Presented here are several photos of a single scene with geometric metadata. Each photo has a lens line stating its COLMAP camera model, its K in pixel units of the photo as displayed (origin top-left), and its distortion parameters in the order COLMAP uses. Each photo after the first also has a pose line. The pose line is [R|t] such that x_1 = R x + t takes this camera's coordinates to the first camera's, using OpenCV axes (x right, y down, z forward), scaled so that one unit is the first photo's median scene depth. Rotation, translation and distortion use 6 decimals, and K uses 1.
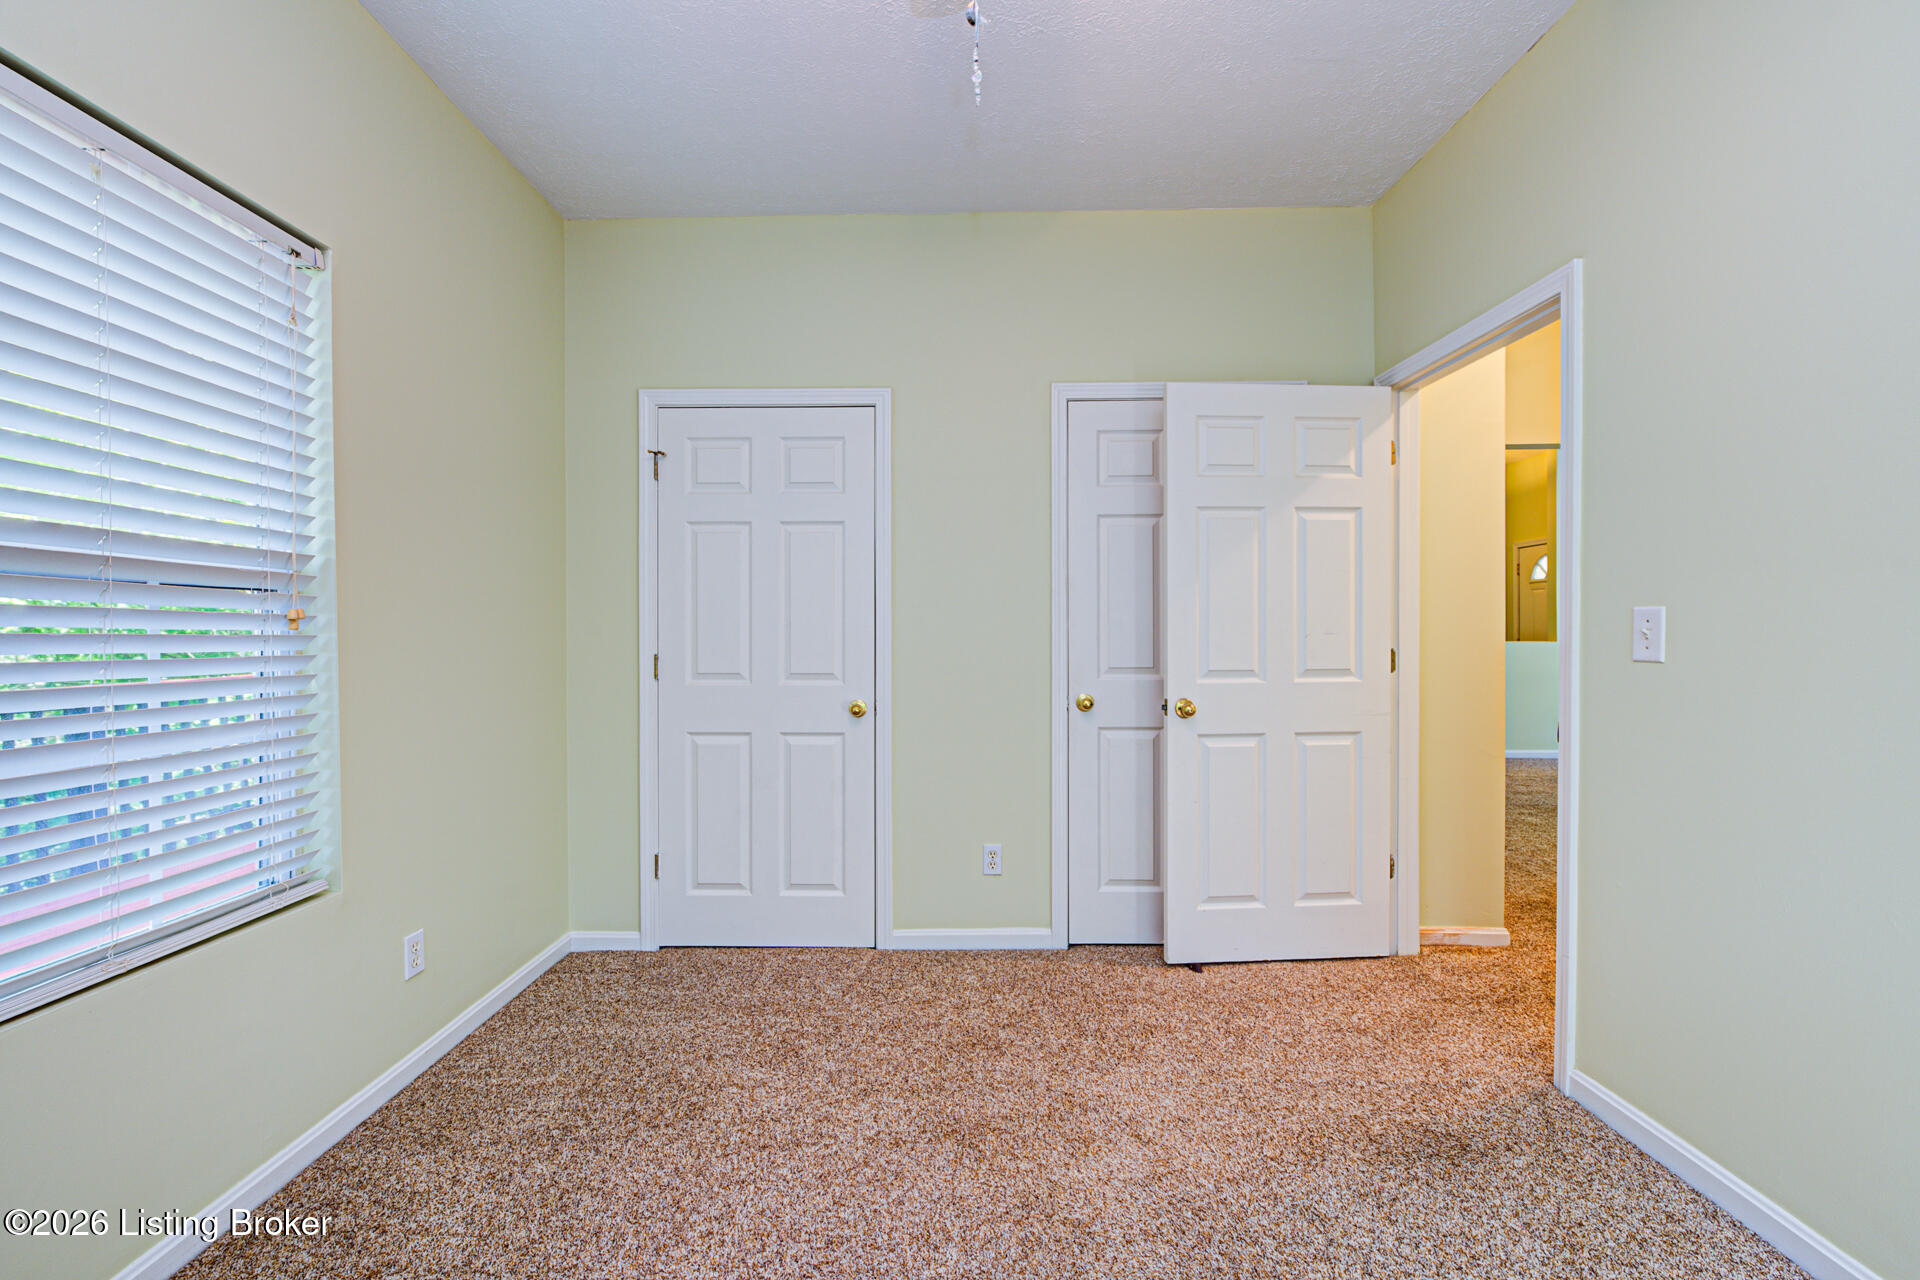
lens RADIAL K [[833.9, 0, 960.0], [0, 833.9, 640.0], [0, 0, 1]] dist [-0.000046, -0.000015]
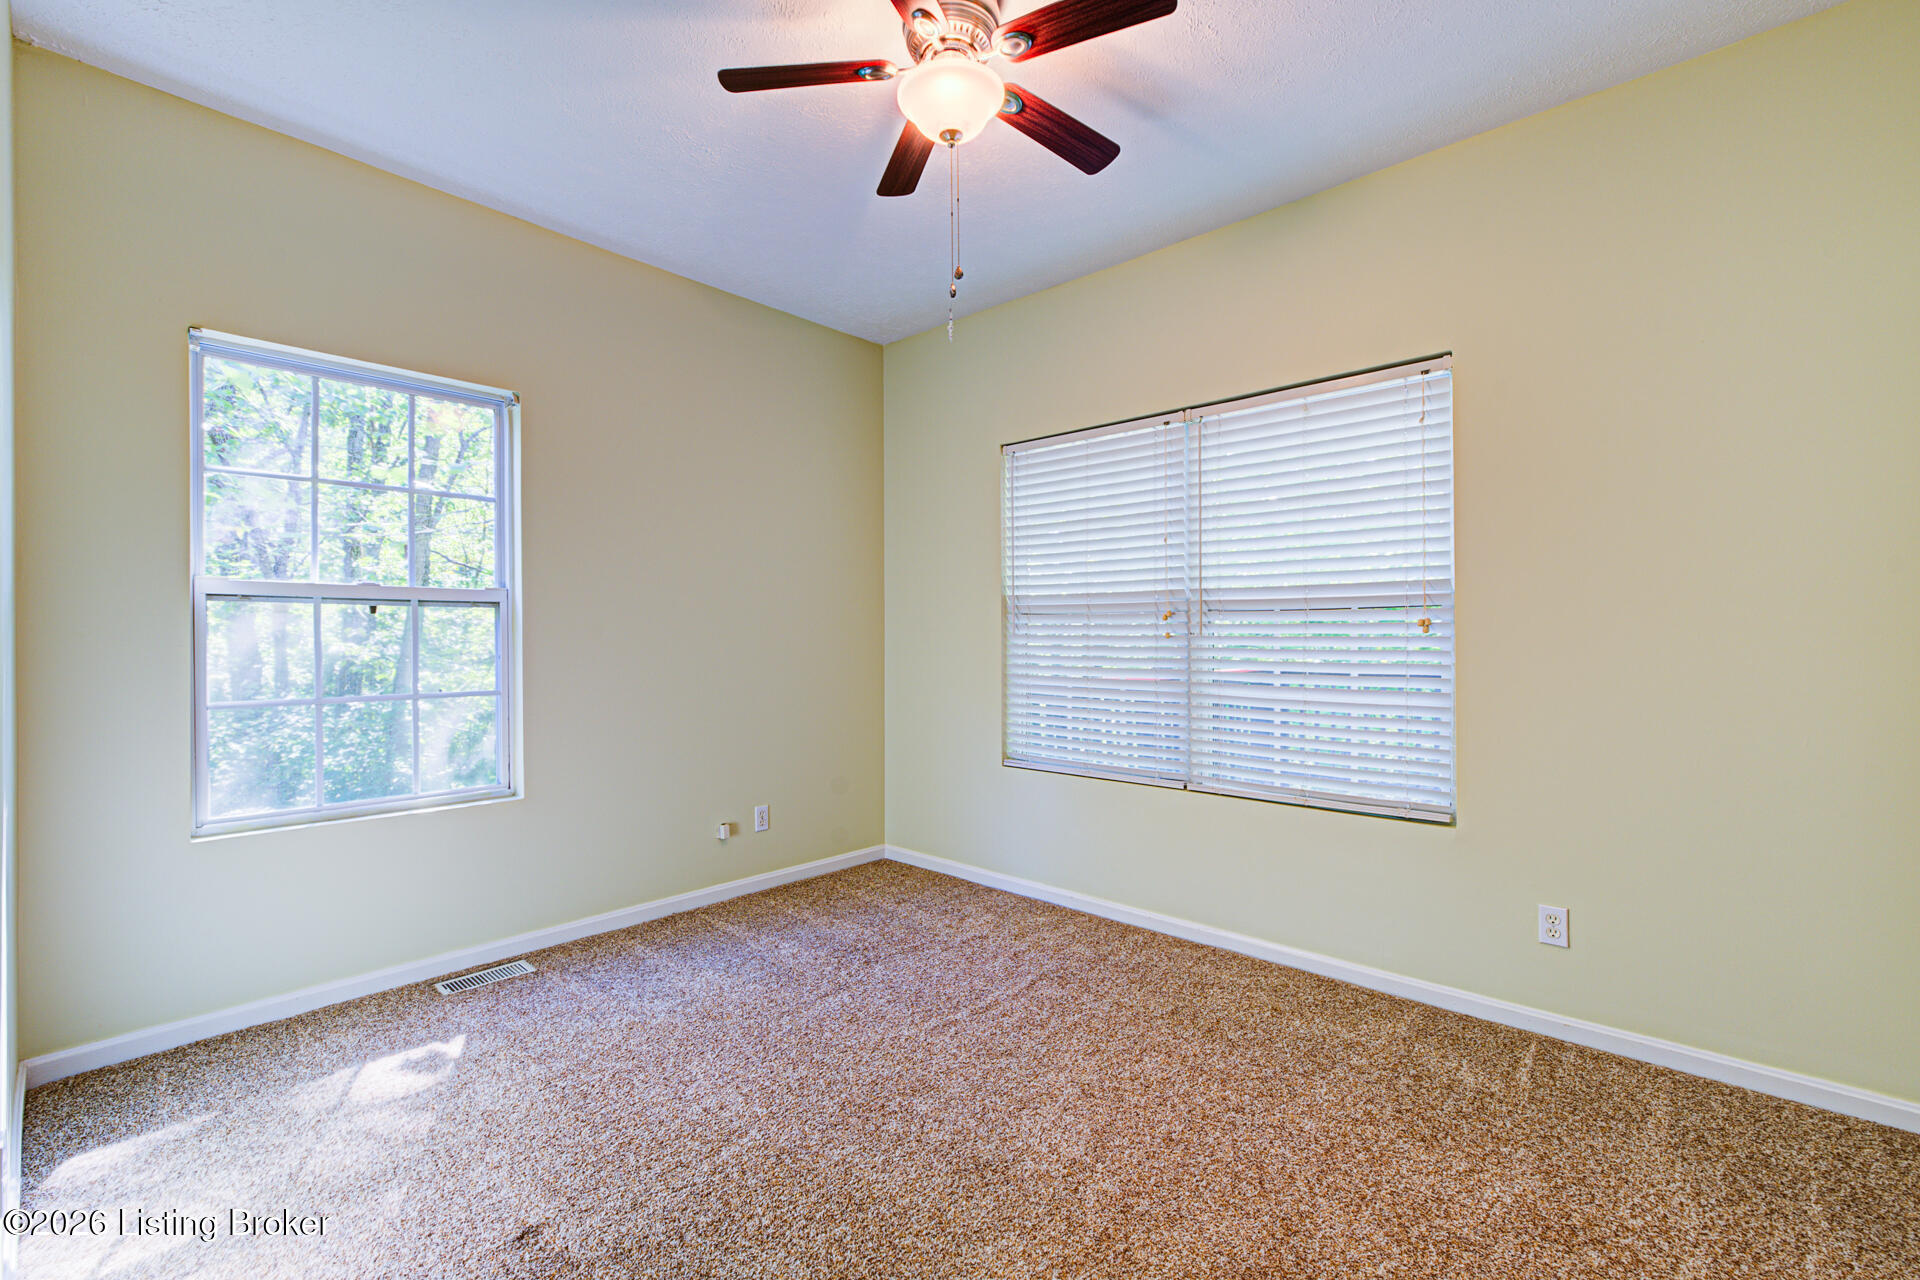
lens RADIAL K [[832.8, 0, 960.0], [0, 832.8, 640.0], [0, 0, 1]] dist [0.000023, 0.000000]
pose [[-0.678305, 0.007837, -0.734739, 0.817065], [0.000102, 0.999944, 0.010571, -0.013997], [0.734781, 0.007095, -0.678268, 1.387836]]
